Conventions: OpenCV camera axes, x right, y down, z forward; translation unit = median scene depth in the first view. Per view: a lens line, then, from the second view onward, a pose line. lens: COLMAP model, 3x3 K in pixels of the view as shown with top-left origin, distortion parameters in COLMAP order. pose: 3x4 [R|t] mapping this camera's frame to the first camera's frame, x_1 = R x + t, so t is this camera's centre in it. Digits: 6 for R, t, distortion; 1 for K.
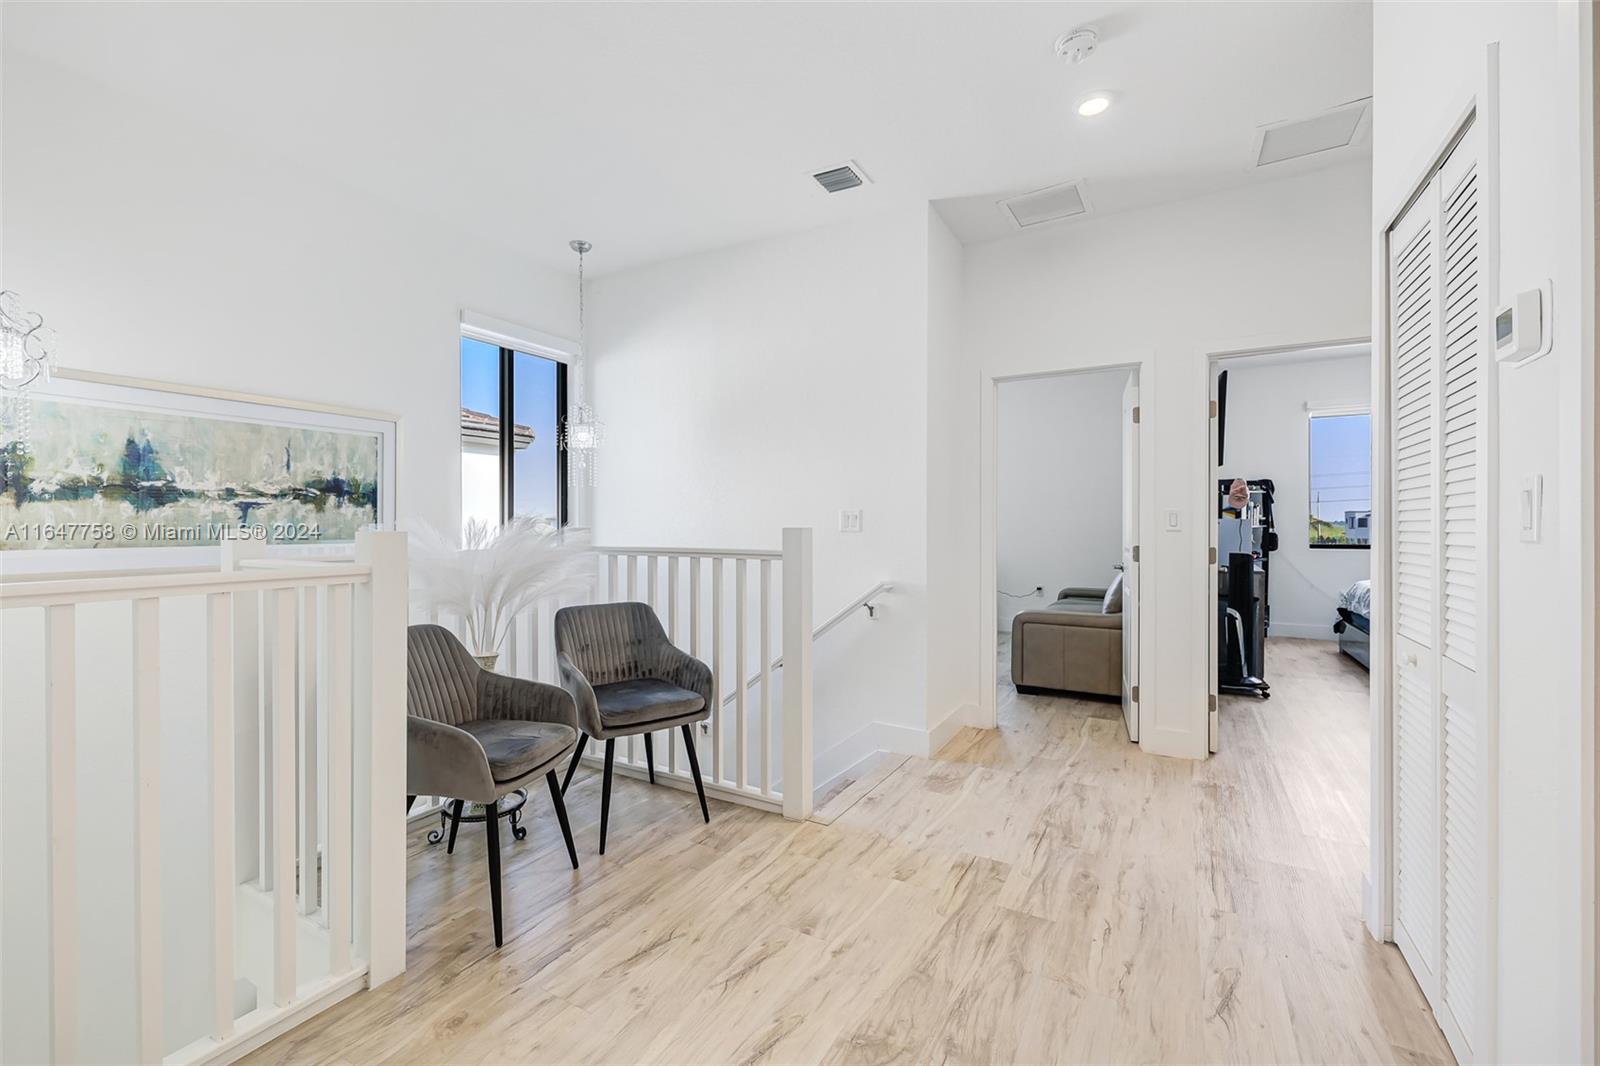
lens RADIAL K [[688.8, 0, 773.2], [0, 688.8, 517.0], [0, 0, 1]] dist [0.017574, -0.000379]
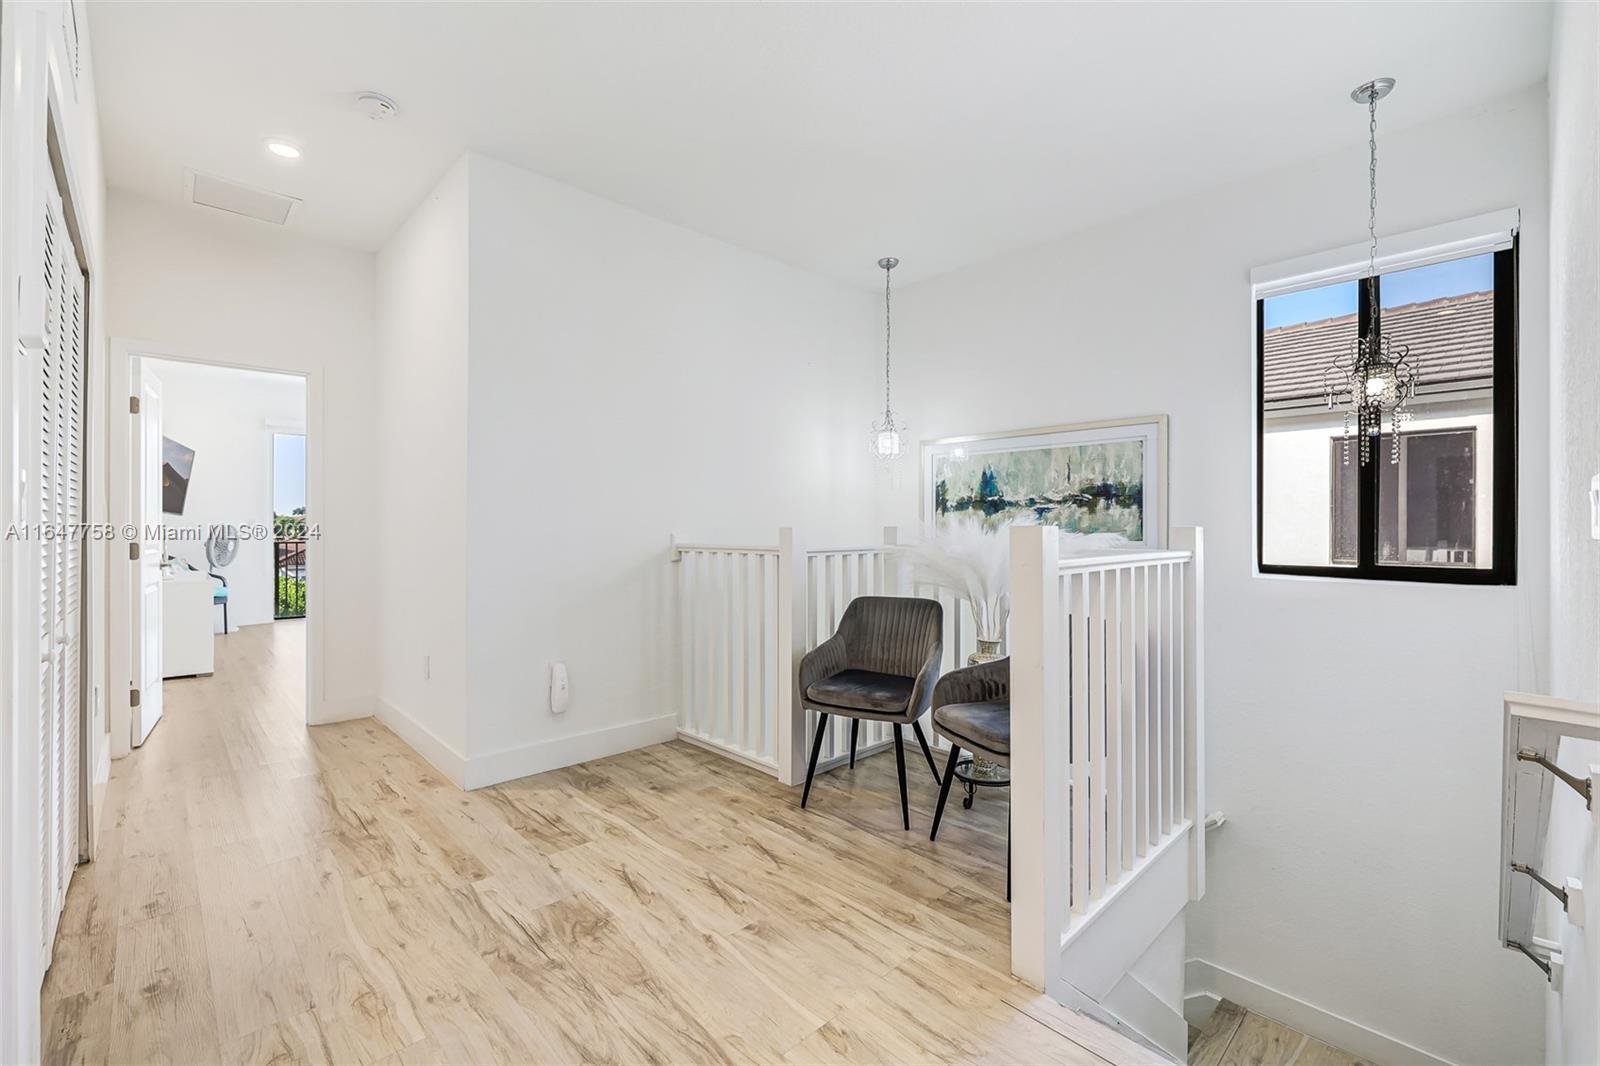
lens RADIAL K [[688.8, 0, 795.4], [0, 688.8, 529.5], [0, 0, 1]] dist [0.017574, -0.000379]
pose [[-0.272241, 0.006113, -0.962210, 0.733295], [0.011294, 0.999931, 0.003158, 0.012487], [0.962163, -0.010007, -0.272291, 0.990295]]
